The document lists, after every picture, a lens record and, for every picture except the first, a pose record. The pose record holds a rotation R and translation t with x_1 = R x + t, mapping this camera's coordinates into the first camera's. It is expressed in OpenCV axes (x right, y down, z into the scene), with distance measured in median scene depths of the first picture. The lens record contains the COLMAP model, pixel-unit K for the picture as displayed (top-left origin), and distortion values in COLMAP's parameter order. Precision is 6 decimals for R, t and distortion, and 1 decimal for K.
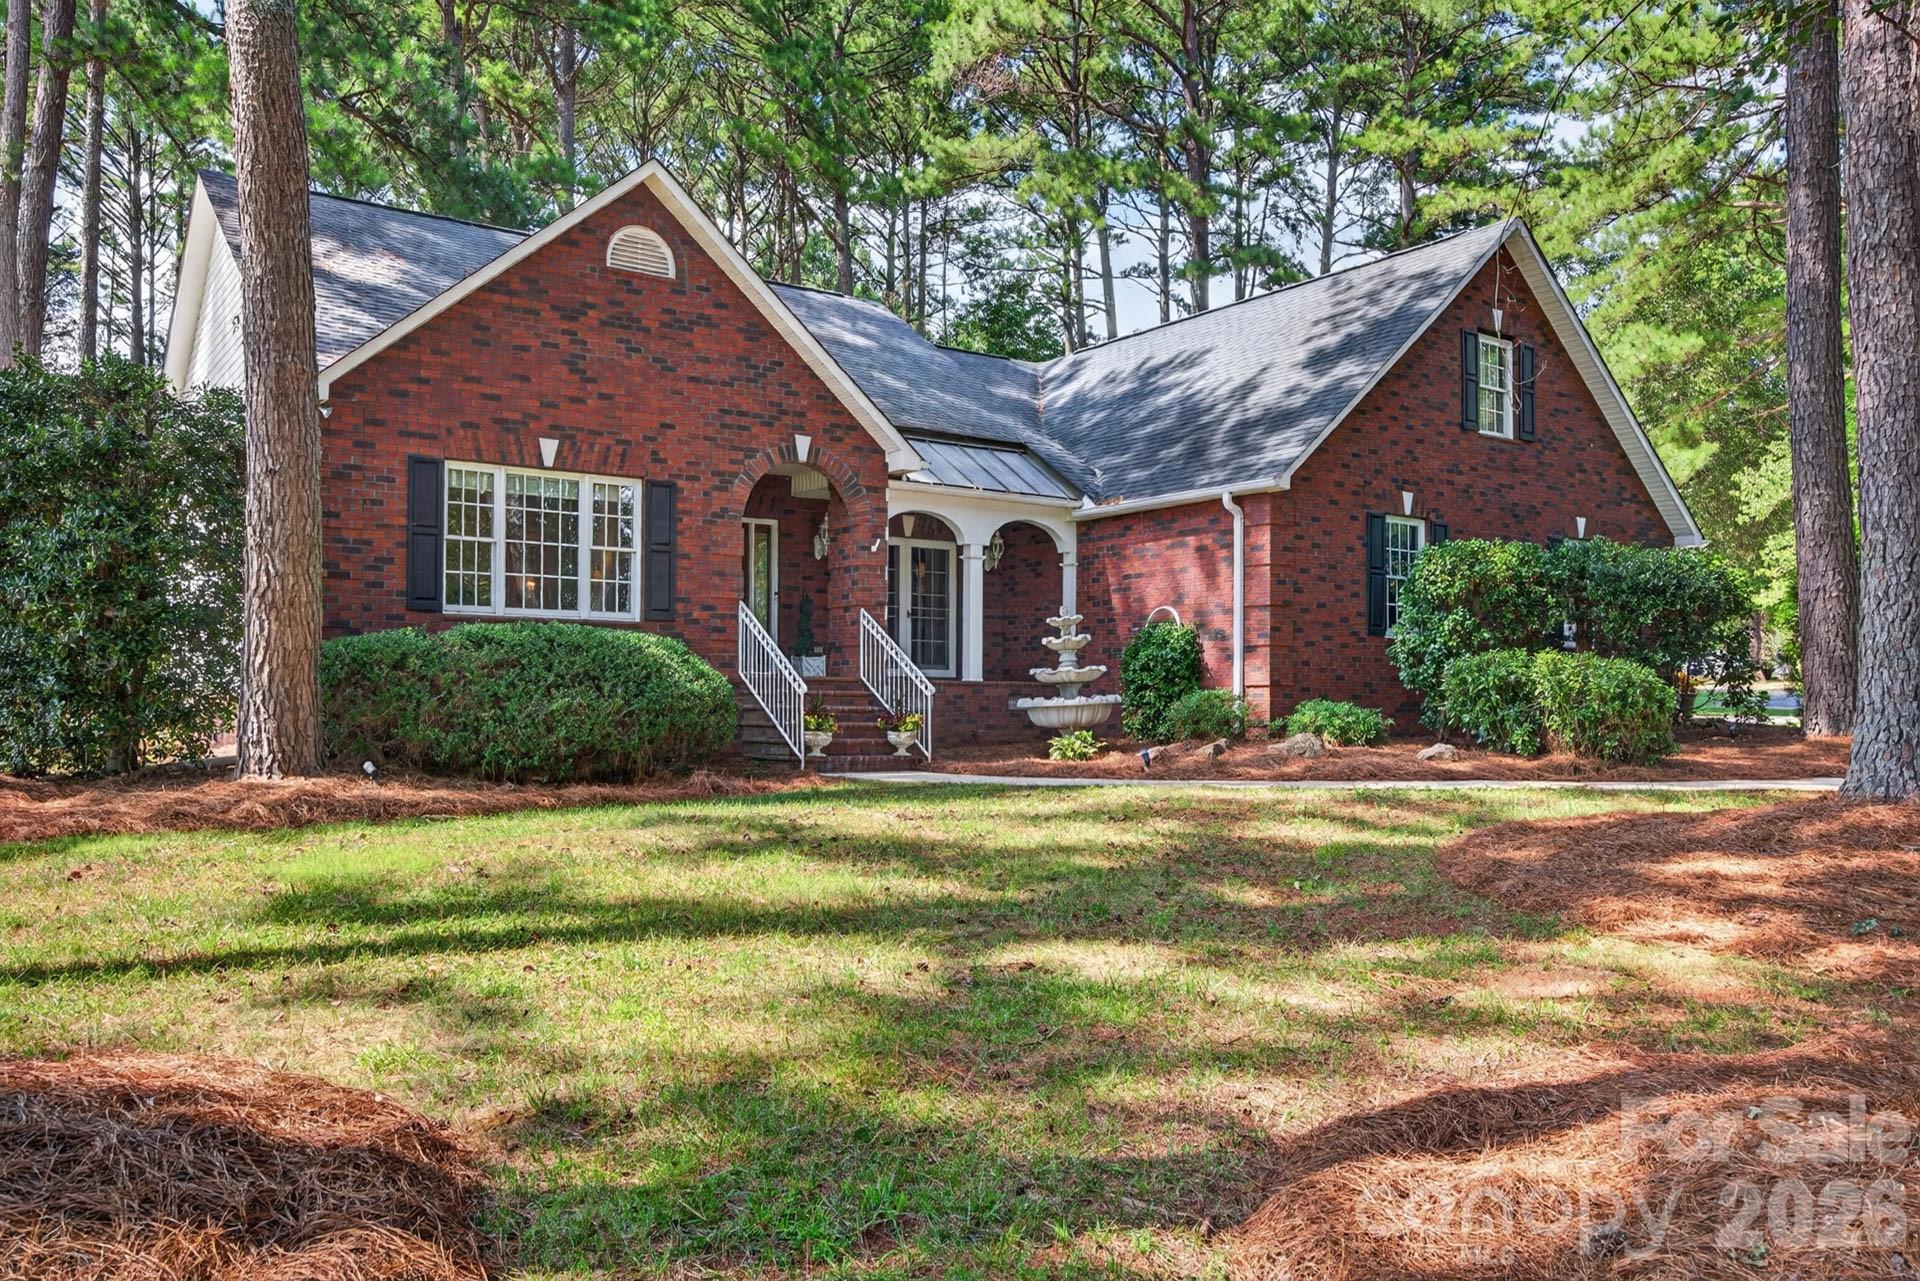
lens RADIAL K [[1652.6, 0, 962.2], [0, 1652.6, 657.8], [0, 0, 1]] dist [-0.005439, 0.002004]
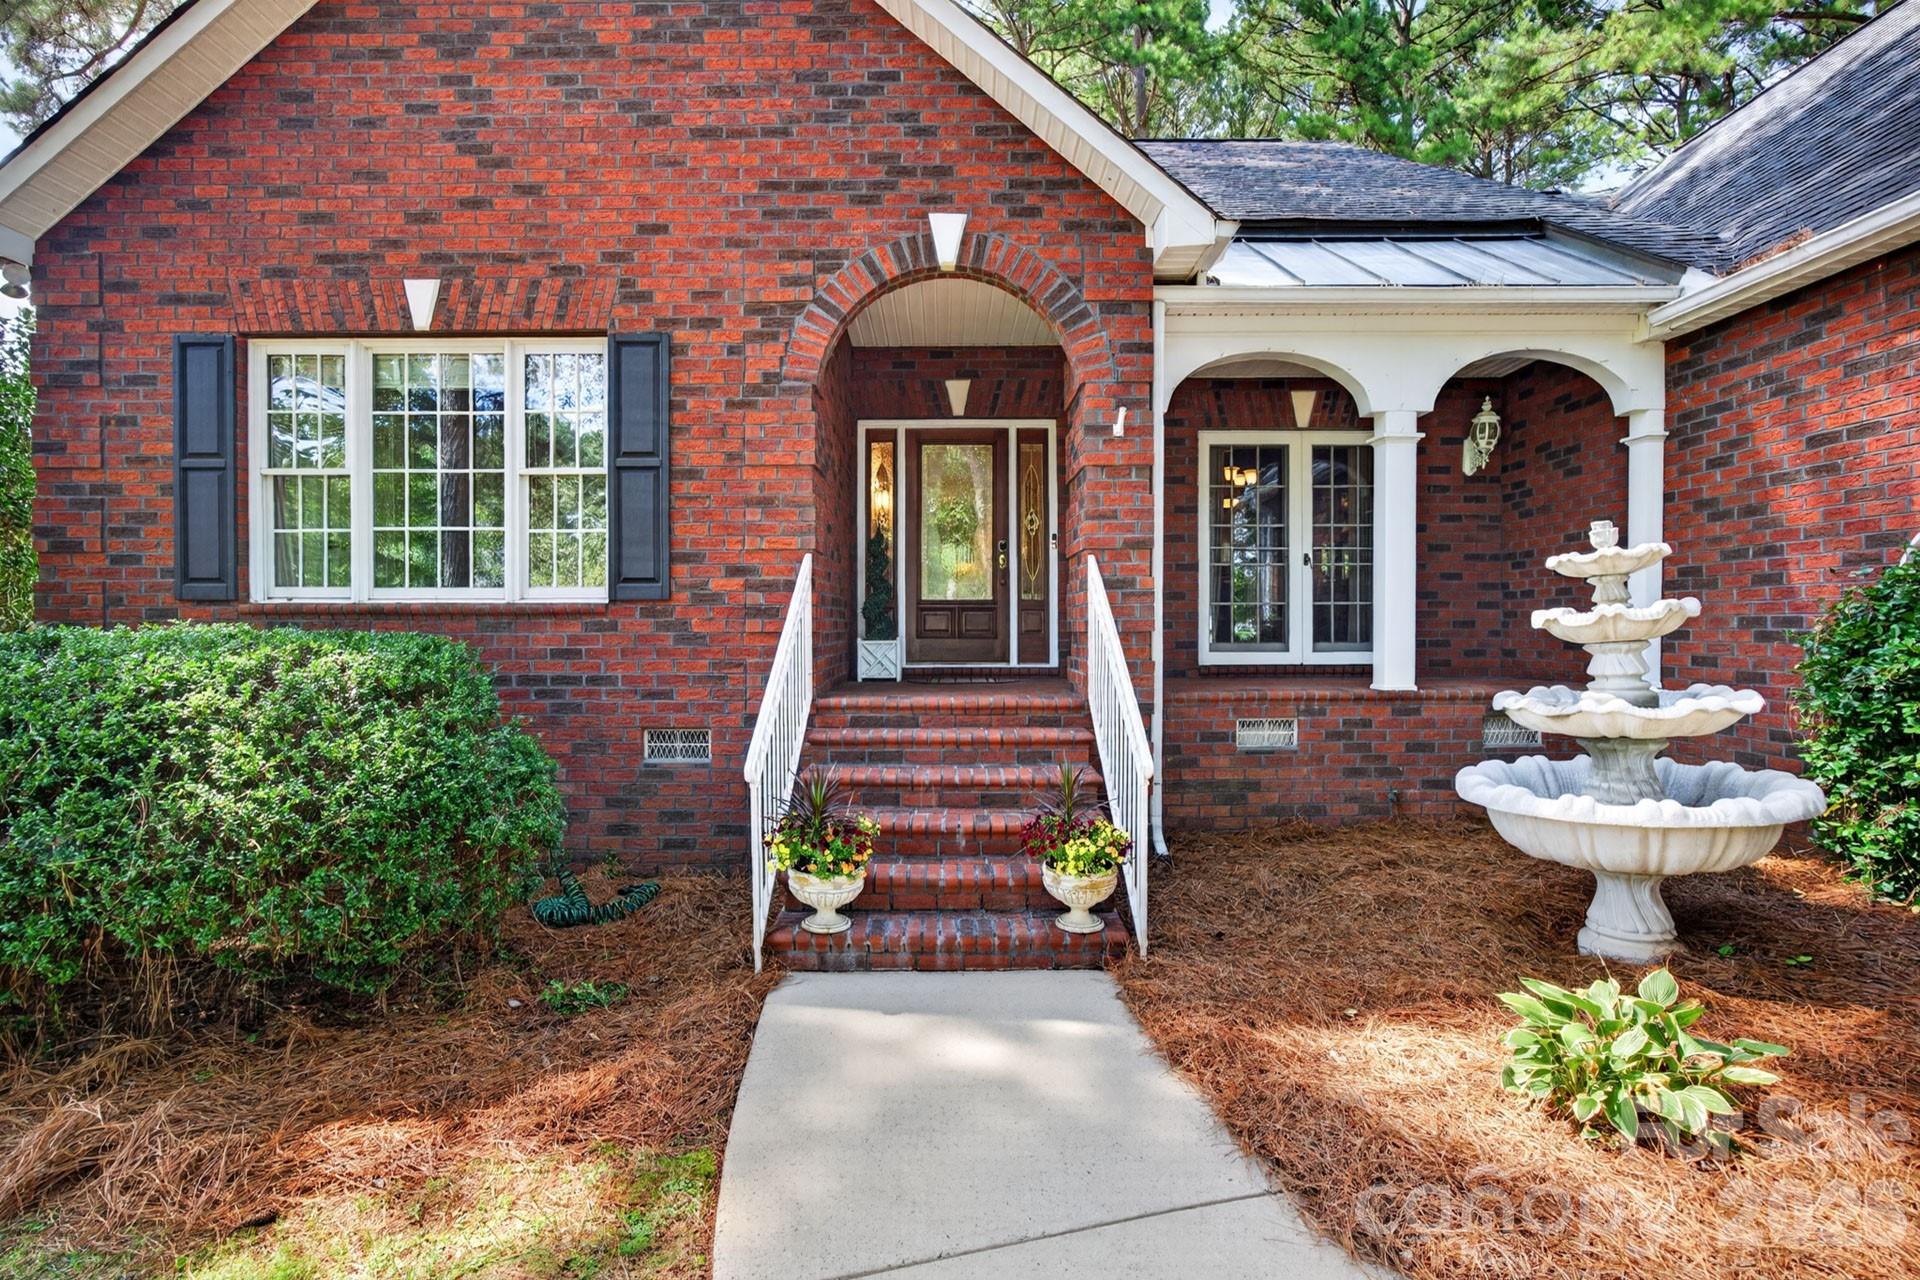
lens RADIAL K [[883.3, 0, 961.5], [0, 883.3, 624.5], [0, 0, 1]] dist [-0.006970, 0.001017]
pose [[0.808351, -0.003903, -0.588687, 0.062865], [0.029442, 0.998995, 0.033806, -0.019806], [0.587964, -0.044659, 0.807654, 0.785317]]
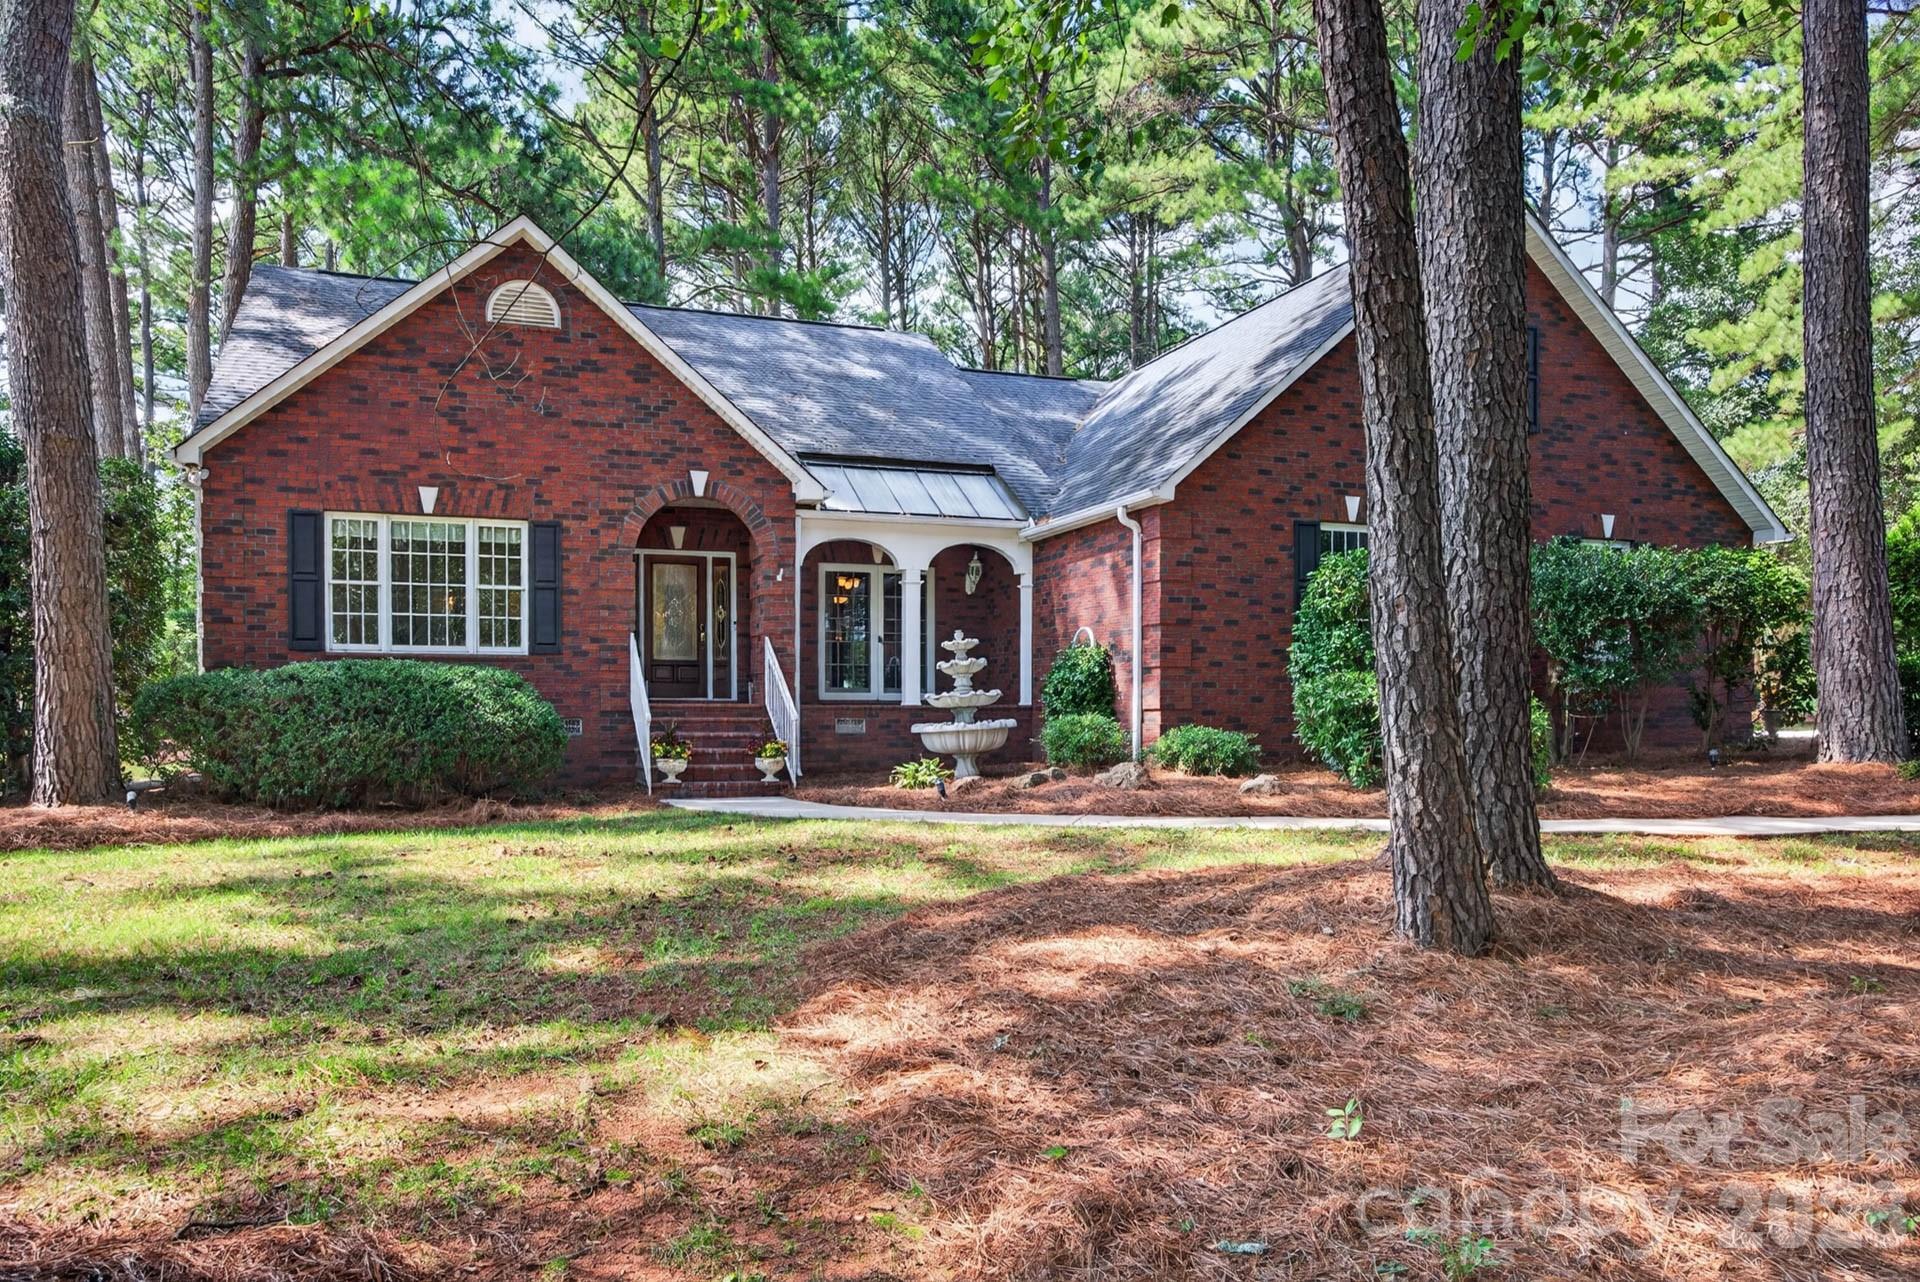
lens RADIAL K [[1501.2, 0, 956.5], [0, 1501.2, 725.0], [0, 0, 1]] dist [0.002307, -0.000598]
pose [[0.957554, -0.004211, -0.288223, 0.328689], [0.014900, 0.999280, 0.034903, -0.005977], [0.287869, -0.037716, 0.956927, 0.142113]]
